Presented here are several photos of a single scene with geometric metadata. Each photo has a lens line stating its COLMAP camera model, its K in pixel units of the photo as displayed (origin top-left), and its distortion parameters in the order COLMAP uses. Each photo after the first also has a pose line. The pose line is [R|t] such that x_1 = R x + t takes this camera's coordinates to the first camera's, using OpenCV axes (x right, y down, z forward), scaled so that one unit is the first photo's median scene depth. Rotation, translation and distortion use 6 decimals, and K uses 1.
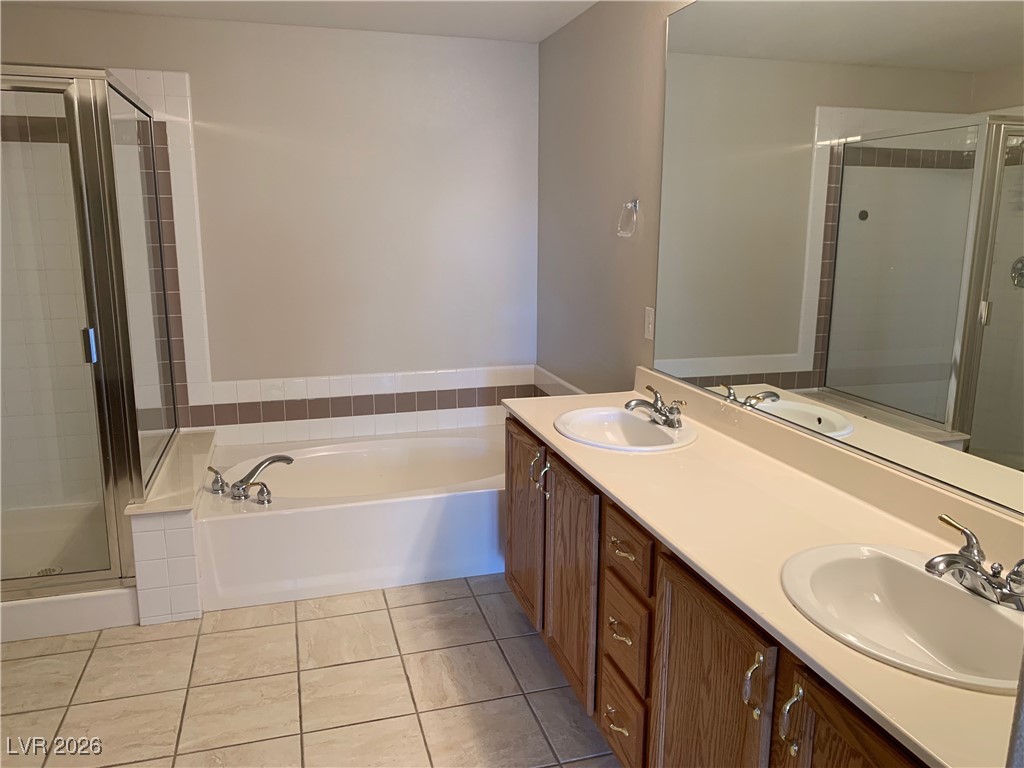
lens RADIAL K [[780.5, 0, 512.5], [0, 780.5, 383.2], [0, 0, 1]] dist [0.036050, -0.035289]
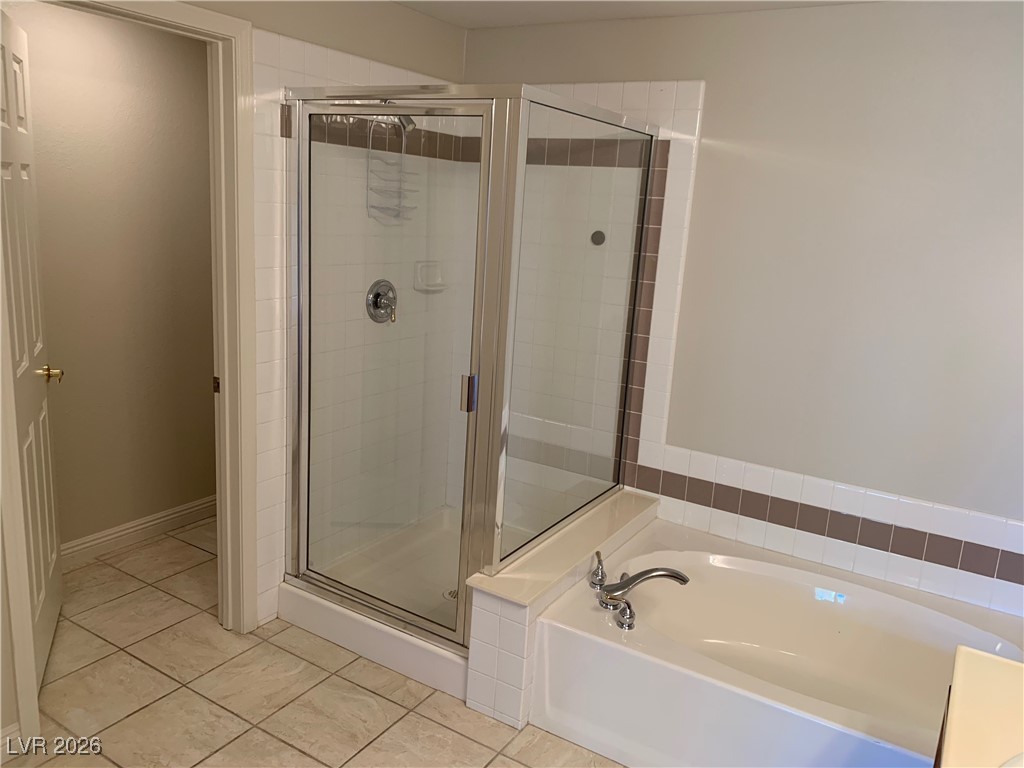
lens RADIAL K [[780.5, 0, 512.4], [0, 780.5, 381.0], [0, 0, 1]] dist [0.036050, -0.035289]
pose [[0.673598, 0.203141, -0.710633, 0.101742], [-0.210222, 0.974433, 0.079284, -0.110675], [0.708570, 0.095985, 0.699081, 0.313099]]
